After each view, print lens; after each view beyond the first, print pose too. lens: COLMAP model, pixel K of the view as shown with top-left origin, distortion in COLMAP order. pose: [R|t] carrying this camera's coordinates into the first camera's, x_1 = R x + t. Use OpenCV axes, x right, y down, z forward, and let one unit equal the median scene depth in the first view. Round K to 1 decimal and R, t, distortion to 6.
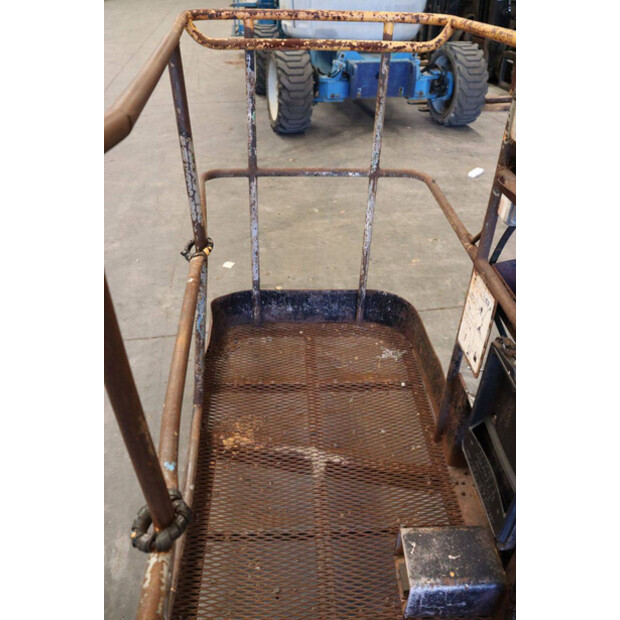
lens RADIAL K [[505.8, 0, 318.9], [0, 505.8, 307.0], [0, 0, 1]] dist [-0.165147, 0.151926]
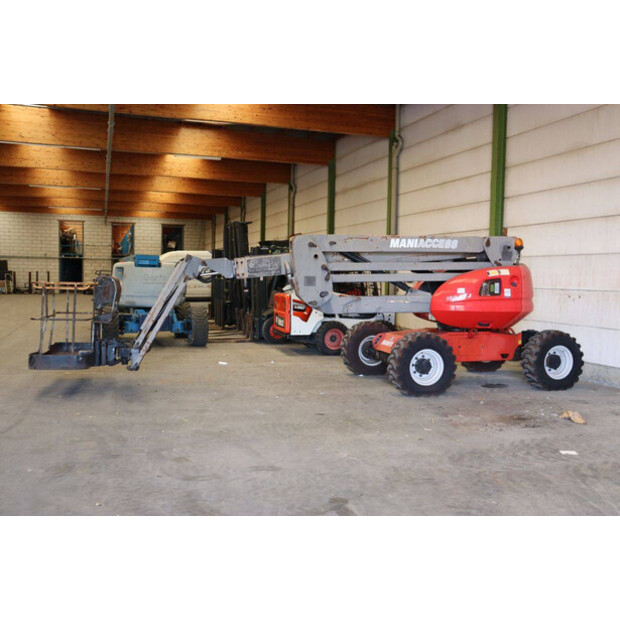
lens RADIAL K [[645.6, 0, 316.8], [0, 645.6, 311.7], [0, 0, 1]] dist [-0.107525, 0.233563]
pose [[0.990920, 0.000802, 0.134448, 0.464476], [0.070229, 0.849634, -0.522676, 1.008808], [-0.114651, 0.527373, 0.841863, -1.450847]]
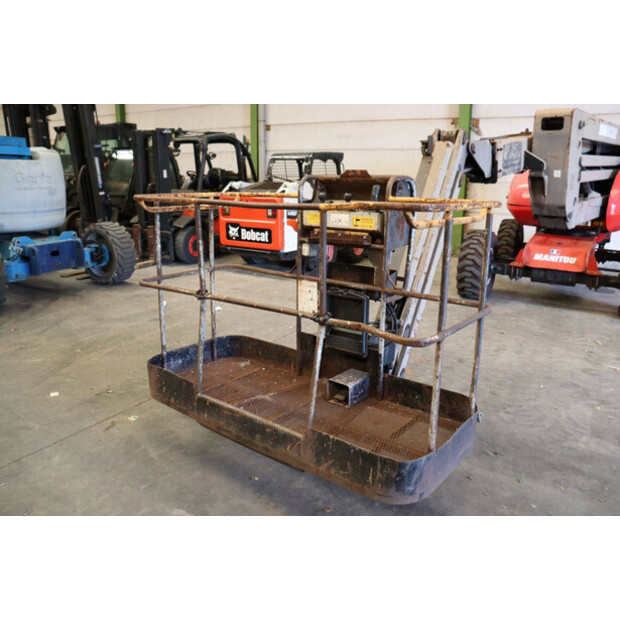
lens RADIAL K [[505.8, 0, 318.9], [0, 505.8, 307.0], [0, 0, 1]] dist [-0.165147, 0.151926]
pose [[0.664124, -0.197519, 0.721058, -0.343808], [0.427171, 0.891784, -0.149156, 0.107963], [-0.613567, 0.407073, 0.676630, -0.168093]]
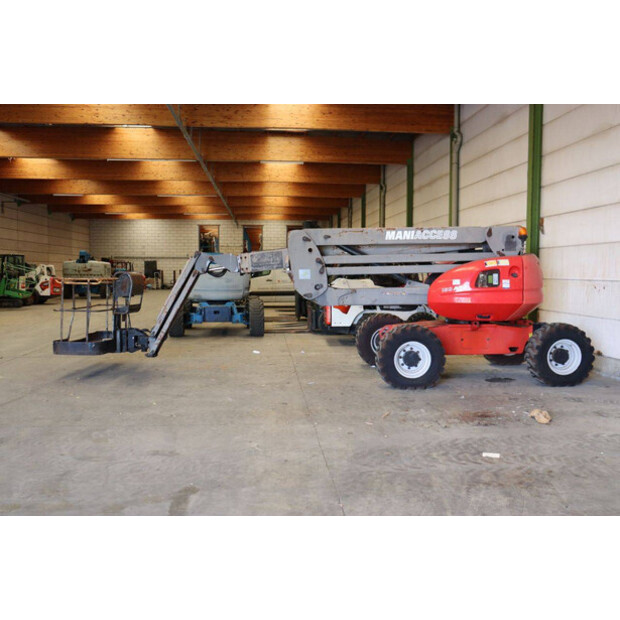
lens RADIAL K [[594.0, 0, 317.9], [0, 594.0, 309.0], [0, 0, 1]] dist [-0.126924, 0.171622]
pose [[0.995640, 0.000680, -0.093281, 0.897607], [-0.049199, 0.853410, -0.518914, 0.965728], [0.079254, 0.521240, 0.849722, -1.376322]]
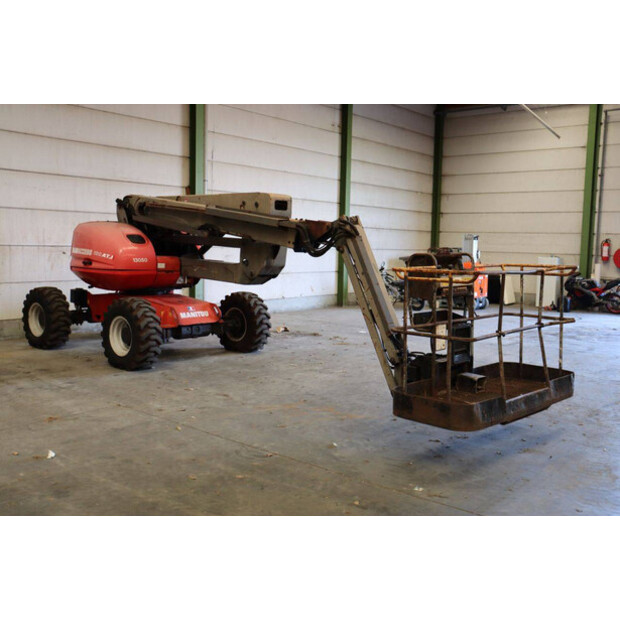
lens RADIAL K [[633.5, 0, 319.1], [0, 633.5, 310.5], [0, 0, 1]] dist [-0.039645, 0.006293]
pose [[-0.641919, -0.106076, 0.759400, -0.598851], [0.415866, 0.783906, 0.461029, -0.604867], [-0.644202, 0.611751, -0.459090, 0.826712]]
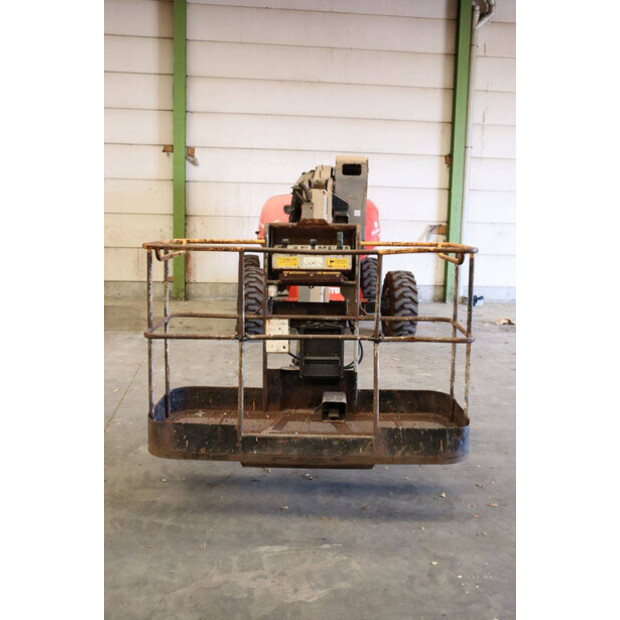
lens RADIAL K [[645.6, 0, 316.8], [0, 645.6, 311.7], [0, 0, 1]] dist [-0.107525, 0.233563]
pose [[0.062704, -0.167204, 0.983926, -0.715797], [0.550825, 0.827915, 0.105589, -0.076907], [-0.832262, 0.535350, 0.144013, 0.058811]]
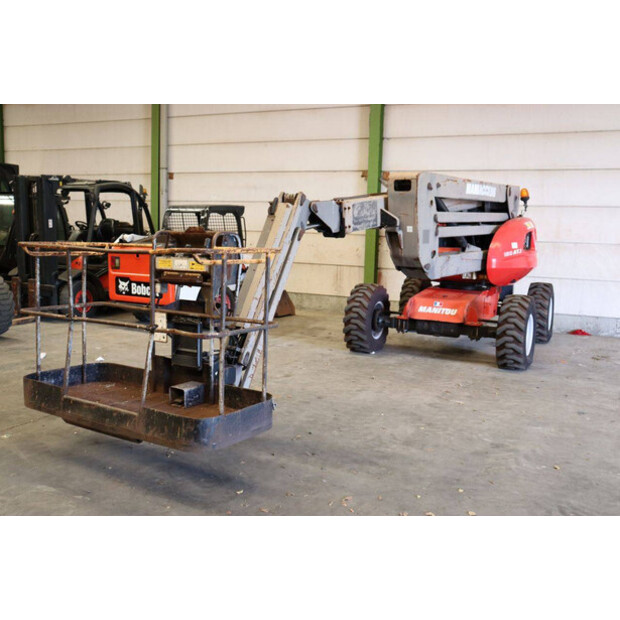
lens RADIAL K [[645.6, 0, 316.8], [0, 645.6, 311.7], [0, 0, 1]] dist [-0.107525, 0.233563]
pose [[0.590674, -0.099832, 0.800711, -0.540050], [0.445775, 0.867516, -0.220682, 0.296478], [-0.672599, 0.487288, 0.556921, -0.454928]]
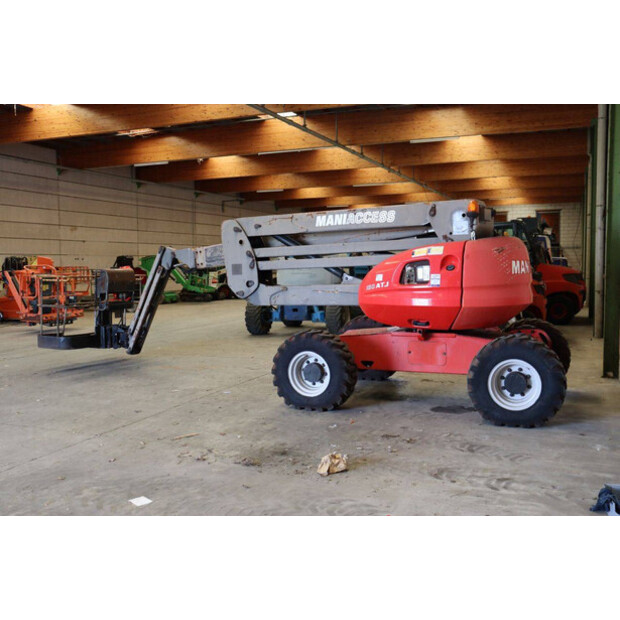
lens RADIAL K [[633.5, 0, 319.1], [0, 633.5, 310.5], [0, 0, 1]] dist [-0.039645, 0.006293]
pose [[0.841085, 0.020134, -0.540528, 1.780686], [-0.295120, 0.854542, -0.427390, 0.705760], [0.453299, 0.518992, 0.724685, -0.989404]]
